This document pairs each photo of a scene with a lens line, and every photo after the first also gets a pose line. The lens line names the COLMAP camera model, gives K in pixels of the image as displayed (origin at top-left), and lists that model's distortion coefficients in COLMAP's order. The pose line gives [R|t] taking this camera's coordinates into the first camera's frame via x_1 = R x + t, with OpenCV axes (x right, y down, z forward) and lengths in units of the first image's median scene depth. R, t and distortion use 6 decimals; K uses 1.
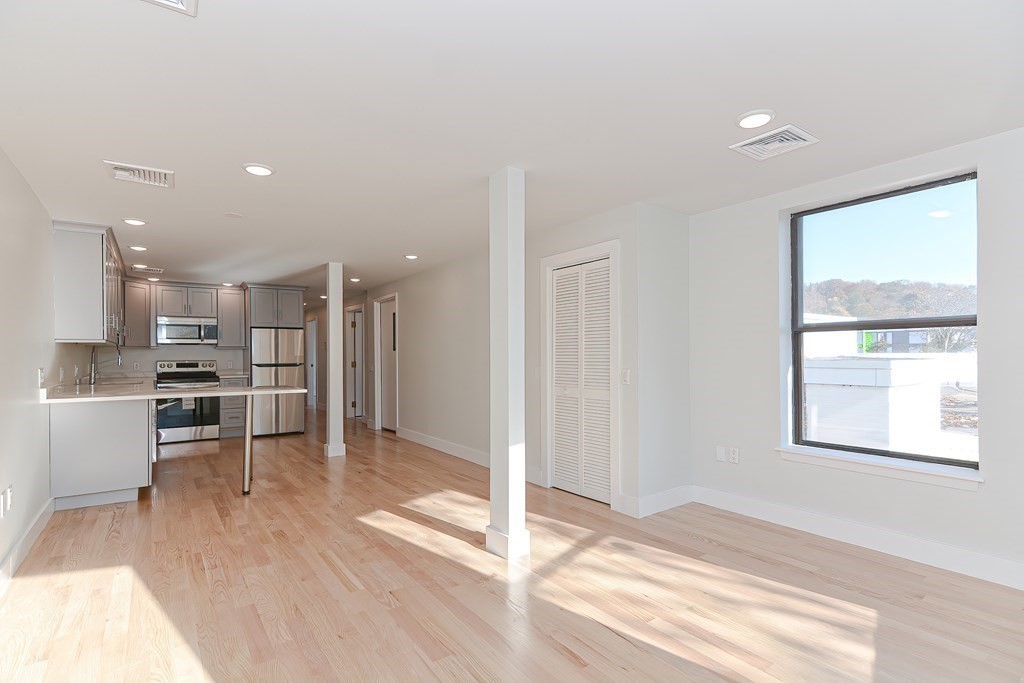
lens RADIAL K [[493.1, 0, 516.3], [0, 493.1, 347.4], [0, 0, 1]] dist [0.001892, -0.004504]
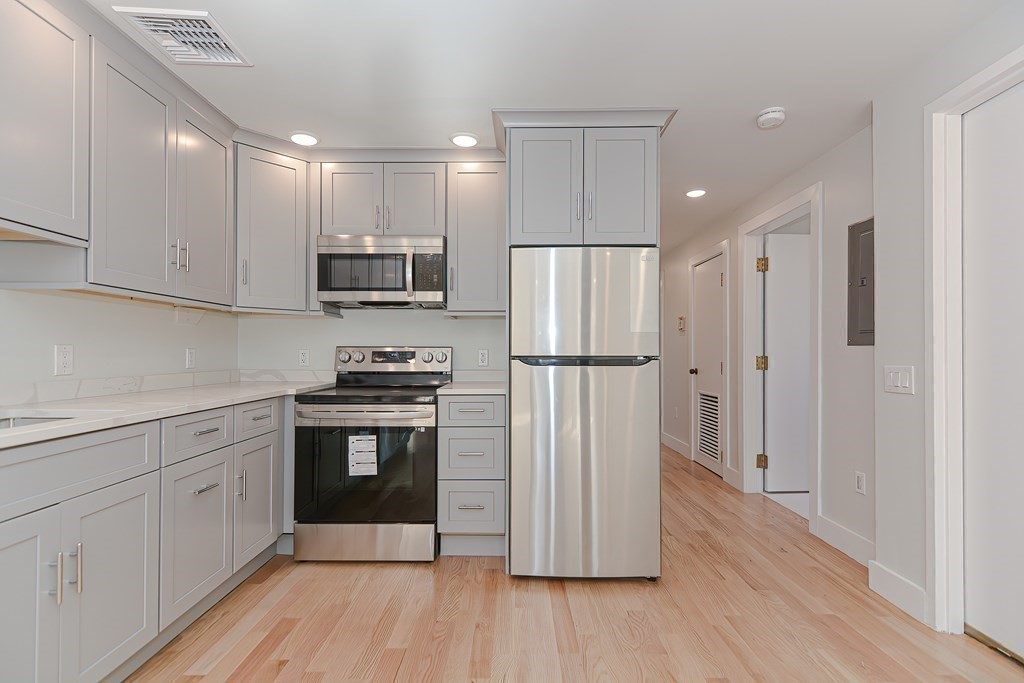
lens RADIAL K [[490.3, 0, 515.5], [0, 490.3, 349.5], [0, 0, 1]] dist [0.022998, -0.011828]
pose [[0.814118, 0.005063, -0.580678, -0.338771], [0.000361, 0.999957, 0.009224, 0.025972], [0.580700, -0.007719, 0.814081, 0.722855]]
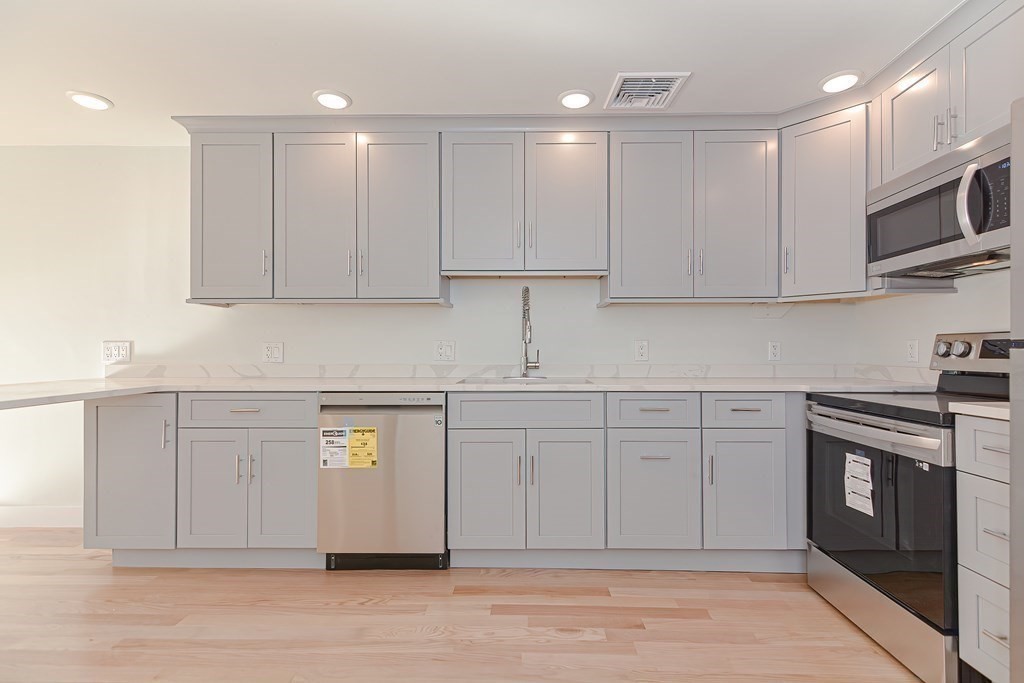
lens RADIAL K [[493.1, 0, 516.3], [0, 493.1, 347.4], [0, 0, 1]] dist [0.001892, -0.004504]
pose [[-0.594768, 0.001069, -0.803897, -0.320135], [0.015701, 0.999824, -0.010286, 0.034085], [0.803744, -0.018740, -0.594680, 0.952161]]
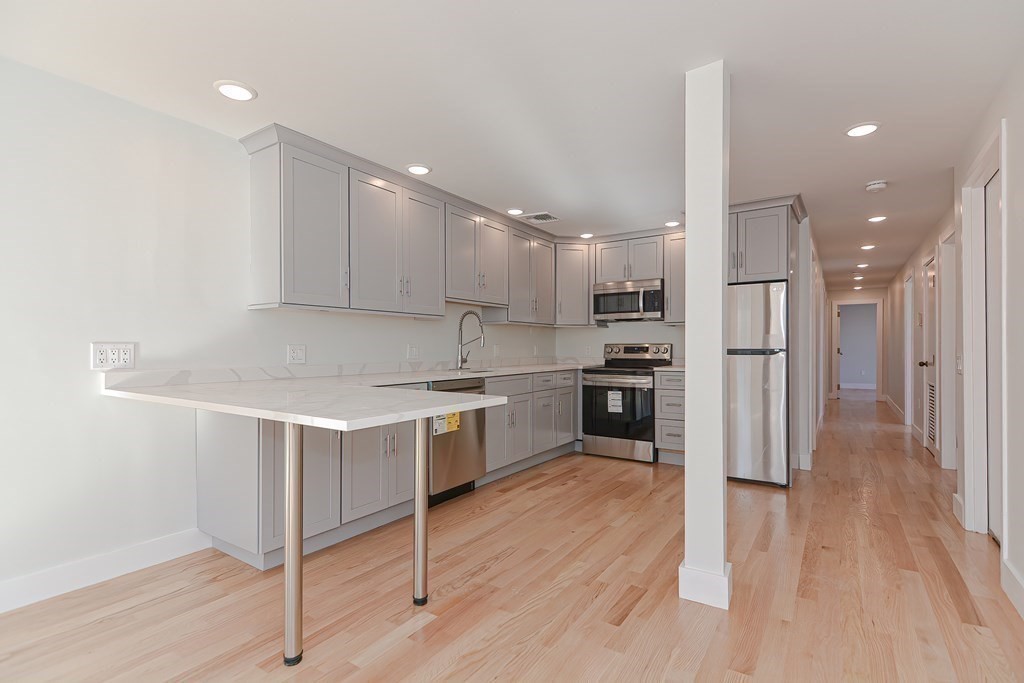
lens RADIAL K [[493.1, 0, 516.3], [0, 493.1, 347.4], [0, 0, 1]] dist [0.001892, -0.004504]
pose [[0.361953, 0.004719, -0.932185, -0.062343], [0.012284, 0.999876, 0.009831, 0.023167], [0.932116, -0.015009, 0.361850, 0.582340]]
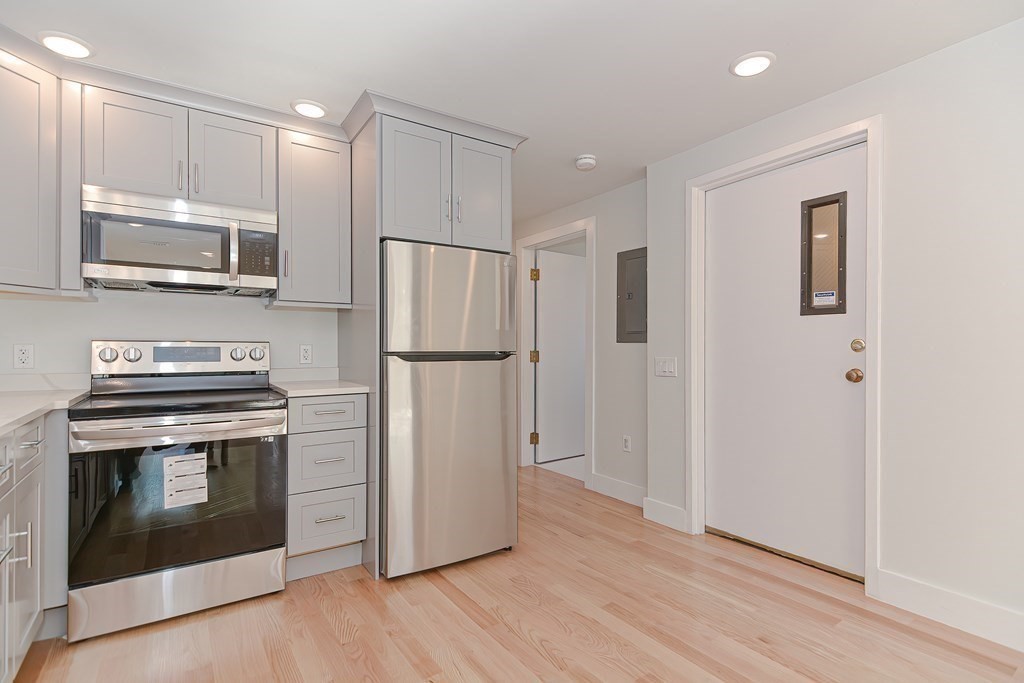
lens RADIAL K [[490.3, 0, 515.5], [0, 490.3, 349.5], [0, 0, 1]] dist [0.022998, -0.011828]
pose [[0.999692, 0.008293, -0.023405, -0.439698], [-0.007905, 0.999831, 0.016627, 0.025743], [0.023539, -0.016437, 0.999588, 0.674616]]
